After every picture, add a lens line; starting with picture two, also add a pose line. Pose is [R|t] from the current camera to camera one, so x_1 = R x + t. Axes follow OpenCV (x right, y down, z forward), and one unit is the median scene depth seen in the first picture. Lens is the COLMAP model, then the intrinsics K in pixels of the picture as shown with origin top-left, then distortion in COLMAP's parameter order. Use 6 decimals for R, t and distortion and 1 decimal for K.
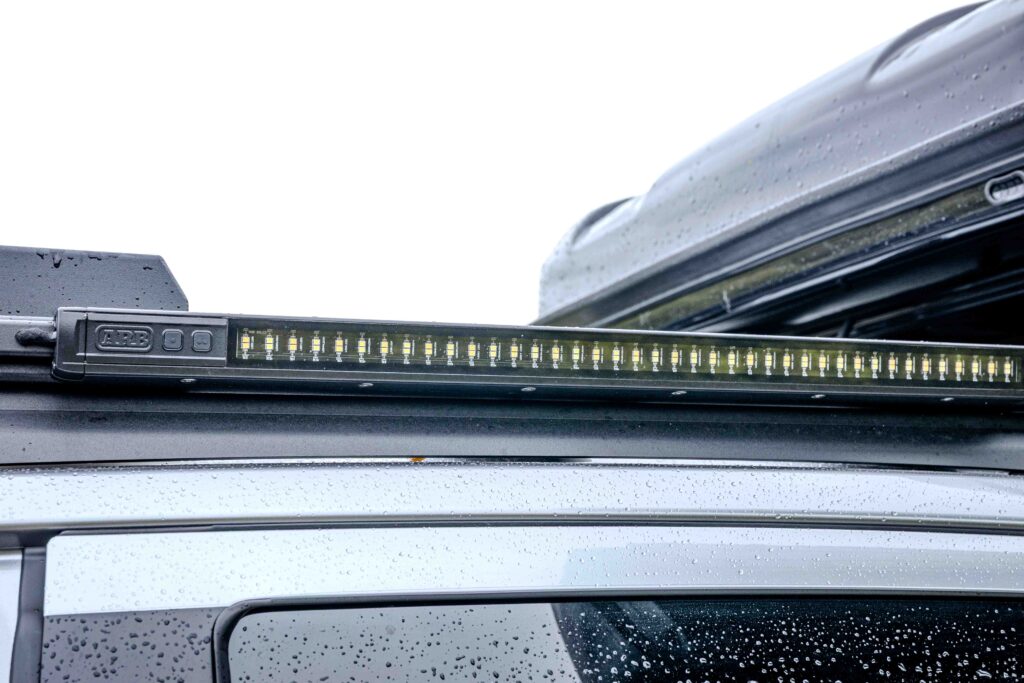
lens RADIAL K [[1458.6, 0, 510.6], [0, 1458.6, 341.0], [0, 0, 1]] dist [-0.023922, 0.000000]
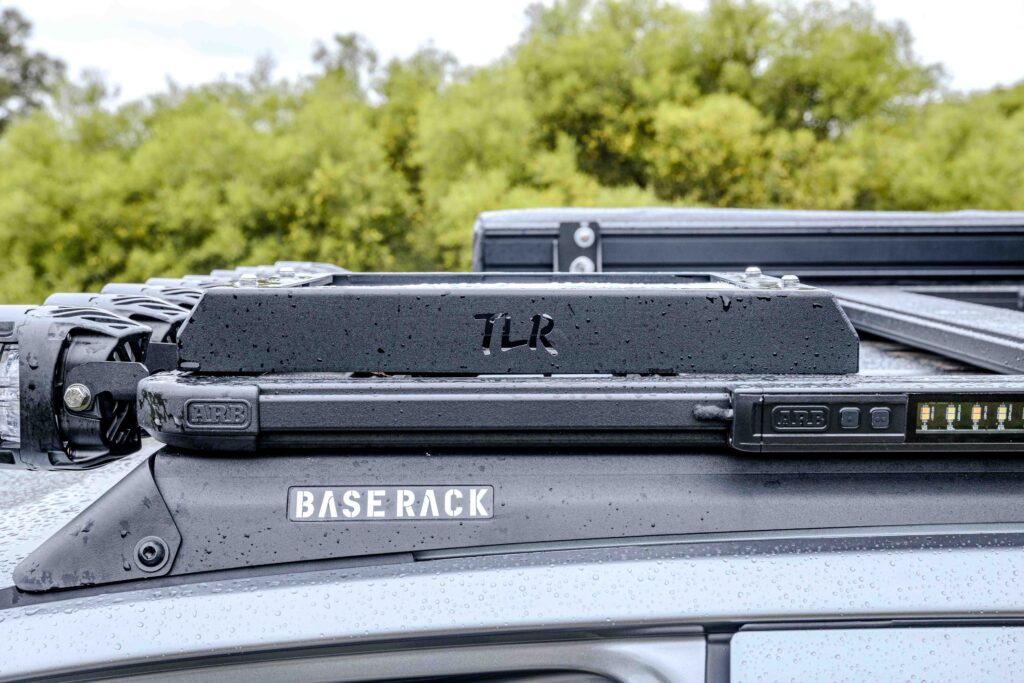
lens RADIAL K [[1458.6, 0, 511.6], [0, 1458.6, 342.8], [0, 0, 1]] dist [-0.023922, 0.000000]
pose [[0.919854, 0.051916, -0.388810, -0.068615], [0.047356, 0.969256, 0.241456, -0.304320], [0.389391, -0.240517, 0.889115, 0.072321]]
